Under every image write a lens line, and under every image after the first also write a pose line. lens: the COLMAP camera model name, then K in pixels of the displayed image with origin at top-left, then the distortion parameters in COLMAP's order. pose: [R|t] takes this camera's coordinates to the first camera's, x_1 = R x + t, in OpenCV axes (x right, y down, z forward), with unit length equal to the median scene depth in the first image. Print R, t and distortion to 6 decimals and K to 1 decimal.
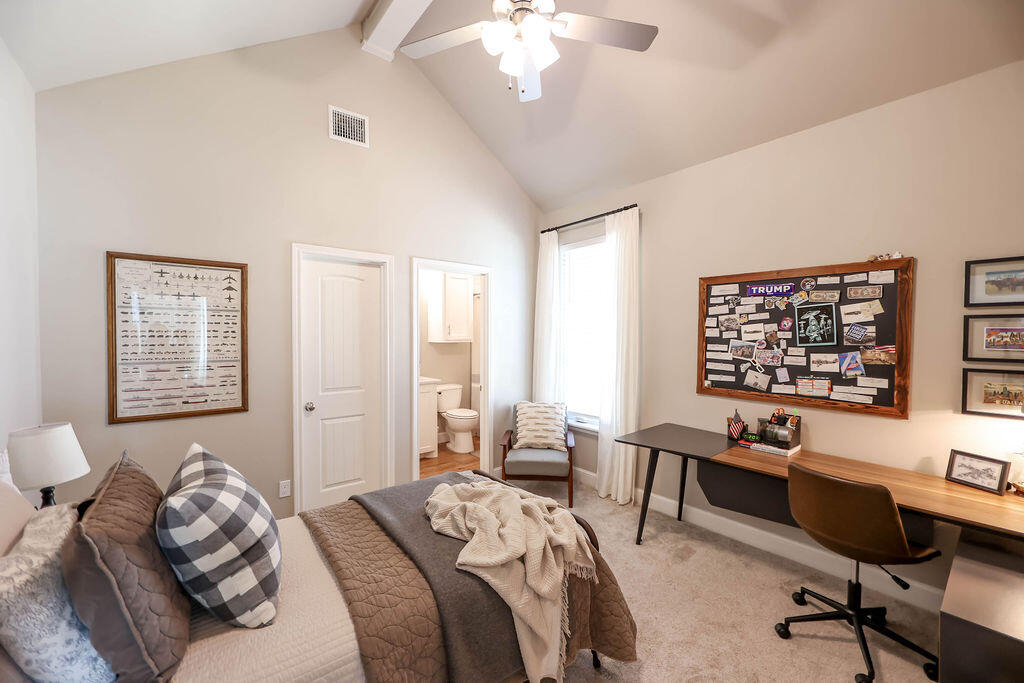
lens RADIAL K [[407.0, 0, 513.5], [0, 407.0, 343.0], [0, 0, 1]] dist [-0.003397, 0.000120]
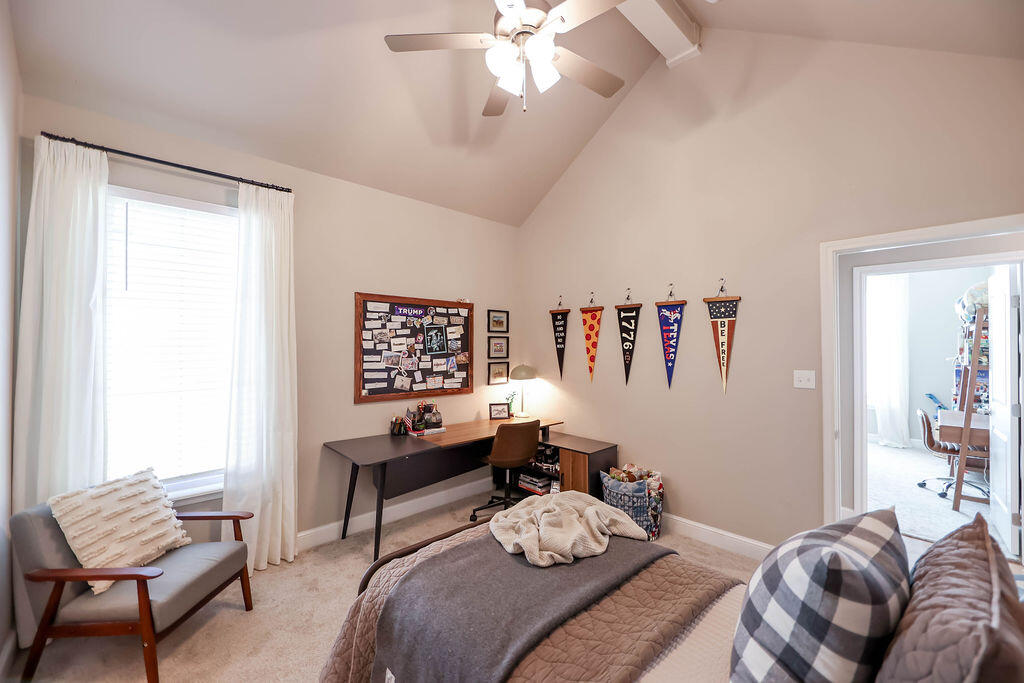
lens RADIAL K [[407.0, 0, 513.0], [0, 407.0, 341.2], [0, 0, 1]] dist [-0.003397, 0.000120]
pose [[-0.065231, 0.007951, 0.997838, -0.701462], [0.024259, 0.999685, -0.006380, -0.021104], [-0.997575, 0.023790, -0.065404, 0.777600]]
